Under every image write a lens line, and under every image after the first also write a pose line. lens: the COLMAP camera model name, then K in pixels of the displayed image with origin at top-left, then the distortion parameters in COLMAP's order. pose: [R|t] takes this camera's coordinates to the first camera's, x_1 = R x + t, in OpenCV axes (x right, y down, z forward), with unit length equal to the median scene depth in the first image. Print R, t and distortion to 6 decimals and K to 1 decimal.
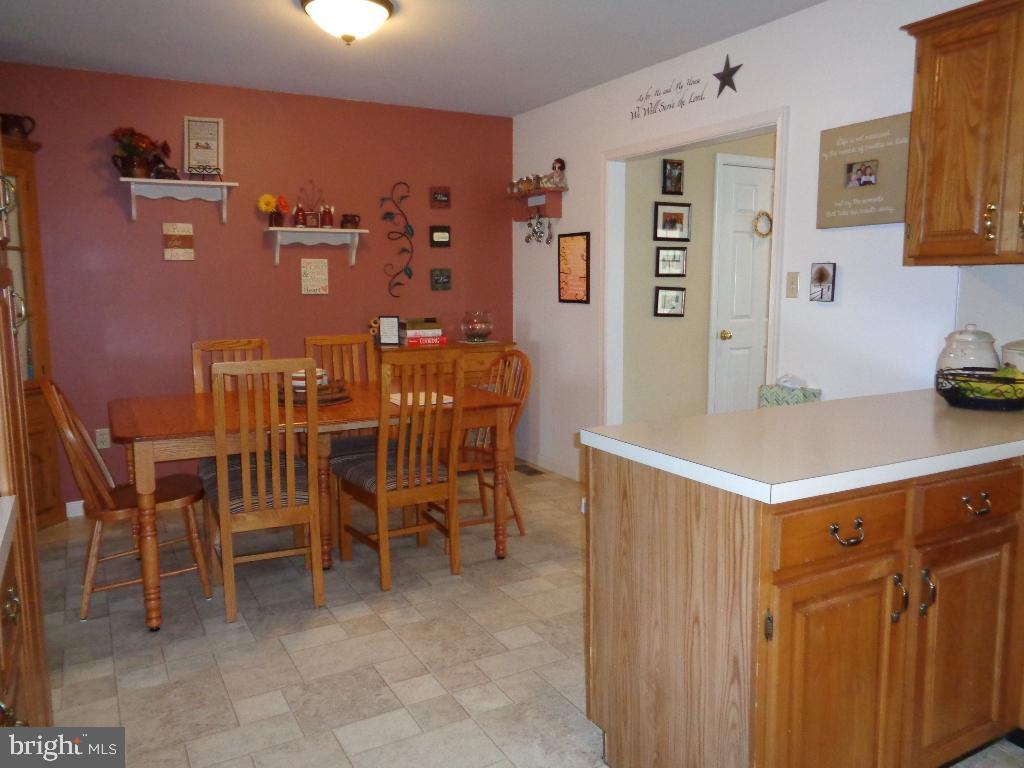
lens RADIAL K [[765.1, 0, 514.3], [0, 765.1, 386.7], [0, 0, 1]] dist [-0.002544, -0.000329]
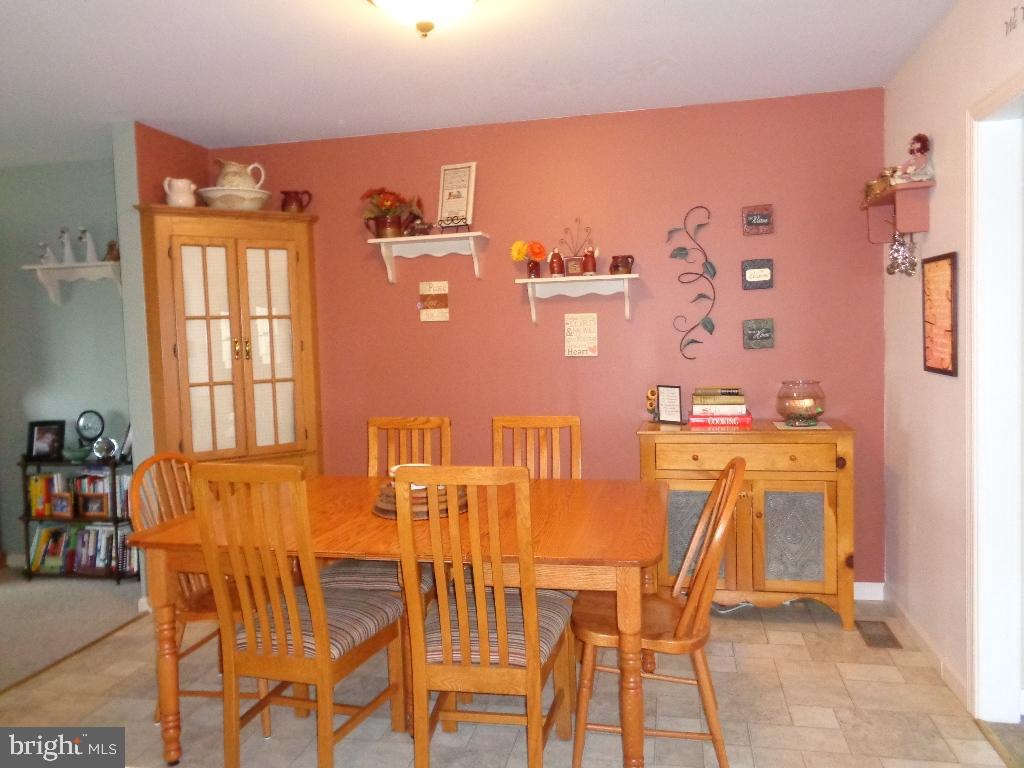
lens RADIAL K [[765.1, 0, 510.3], [0, 765.1, 381.1], [0, 0, 1]] dist [-0.002544, -0.000329]
pose [[0.747035, 0.025890, -0.664280, 0.228293], [-0.062961, 0.997505, -0.031927, -0.066152], [0.661796, 0.065674, 0.746802, 0.355673]]
